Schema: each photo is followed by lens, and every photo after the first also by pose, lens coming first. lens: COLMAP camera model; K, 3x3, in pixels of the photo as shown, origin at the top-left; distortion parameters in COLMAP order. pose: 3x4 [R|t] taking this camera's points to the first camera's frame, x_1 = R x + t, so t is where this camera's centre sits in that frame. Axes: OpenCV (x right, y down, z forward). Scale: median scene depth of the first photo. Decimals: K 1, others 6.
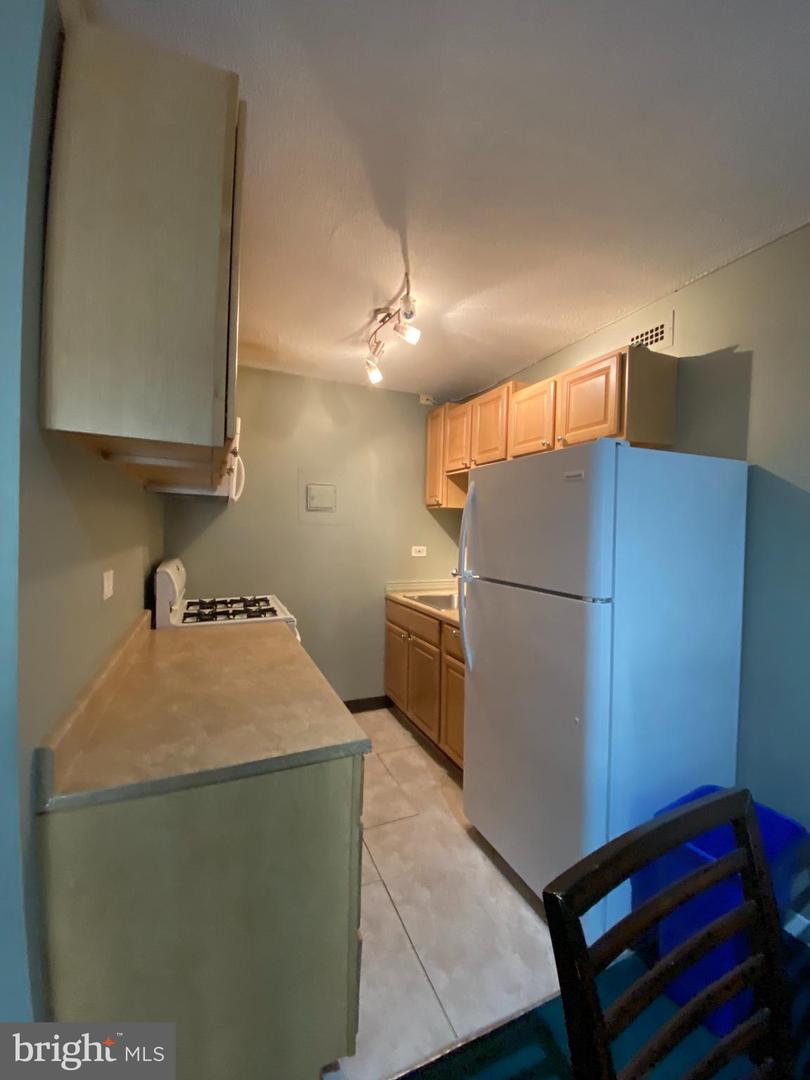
lens RADIAL K [[441.0, 0, 404.2], [0, 441.0, 535.7], [0, 0, 1]] dist [-0.011928, -0.005587]
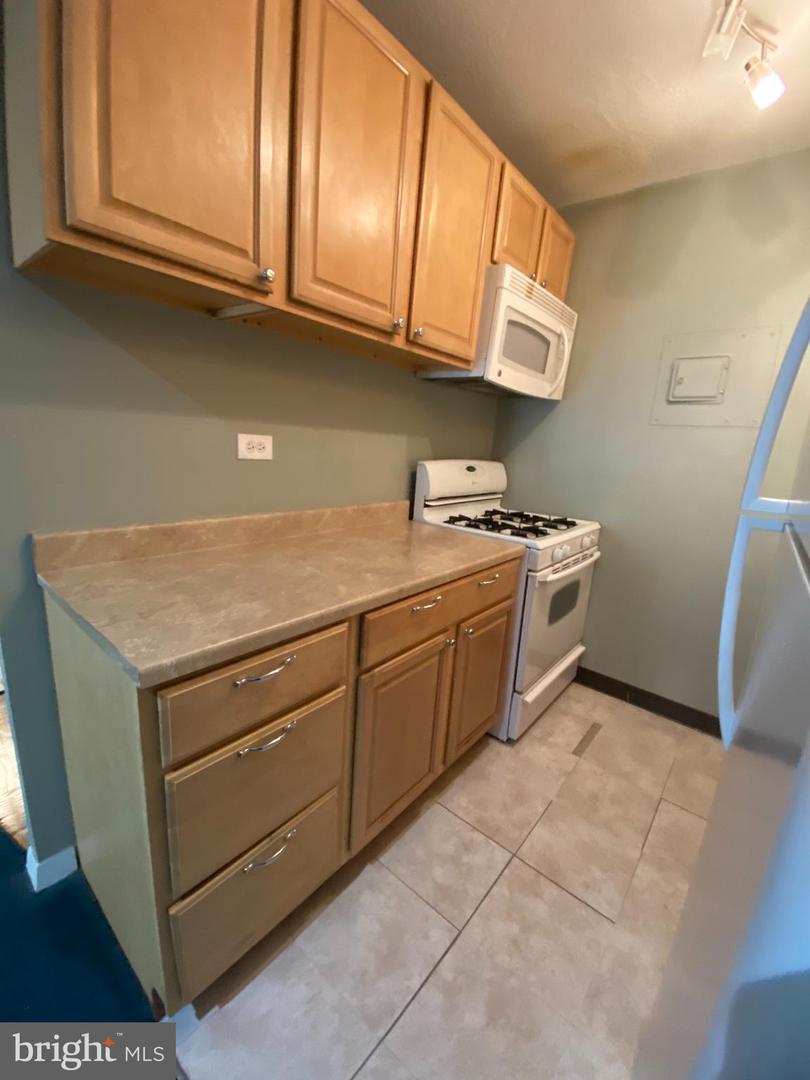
lens RADIAL K [[441.0, 0, 406.1], [0, 441.0, 535.8], [0, 0, 1]] dist [-0.011928, -0.005587]
pose [[0.443439, 0.195876, -0.874640, 0.222105], [-0.069911, 0.980414, 0.184120, 0.044892], [0.893574, -0.020499, 0.448447, 0.378700]]
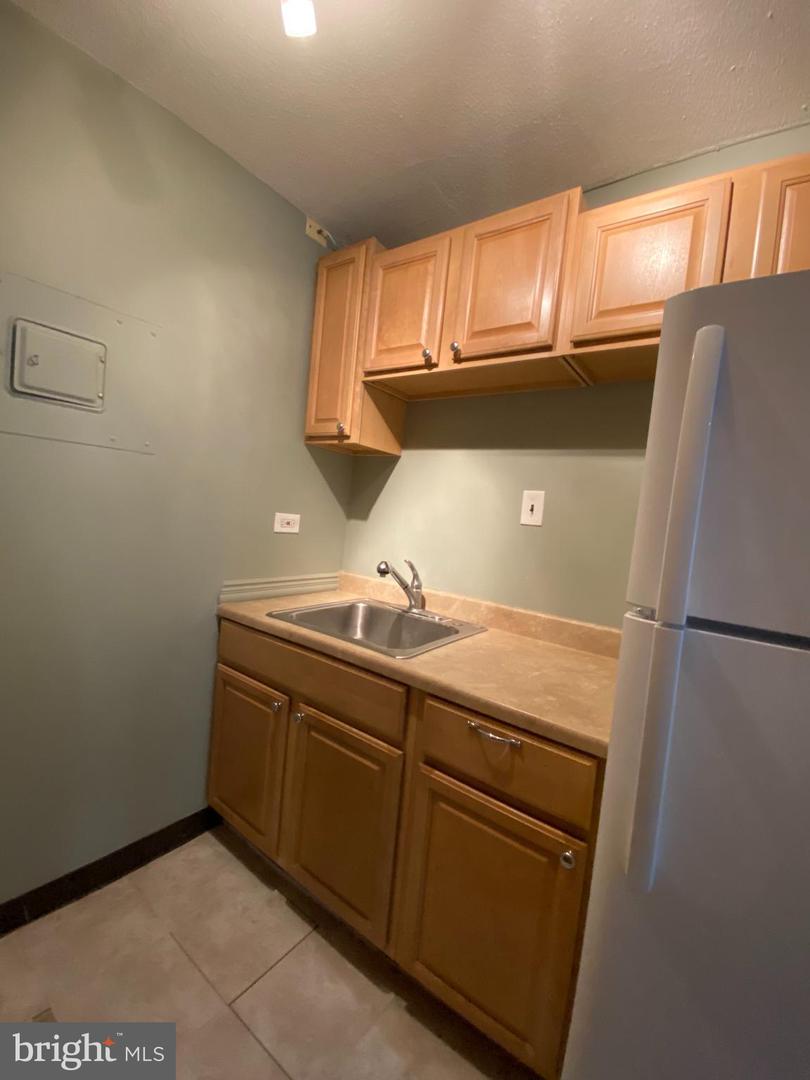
lens RADIAL K [[441.0, 0, 412.0], [0, 441.0, 542.9], [0, 0, 1]] dist [-0.011928, -0.005587]
pose [[0.855285, 0.032886, 0.517113, -0.125889], [-0.071784, 0.995881, 0.055396, 0.022354], [-0.513161, -0.084500, 0.854123, 0.547779]]
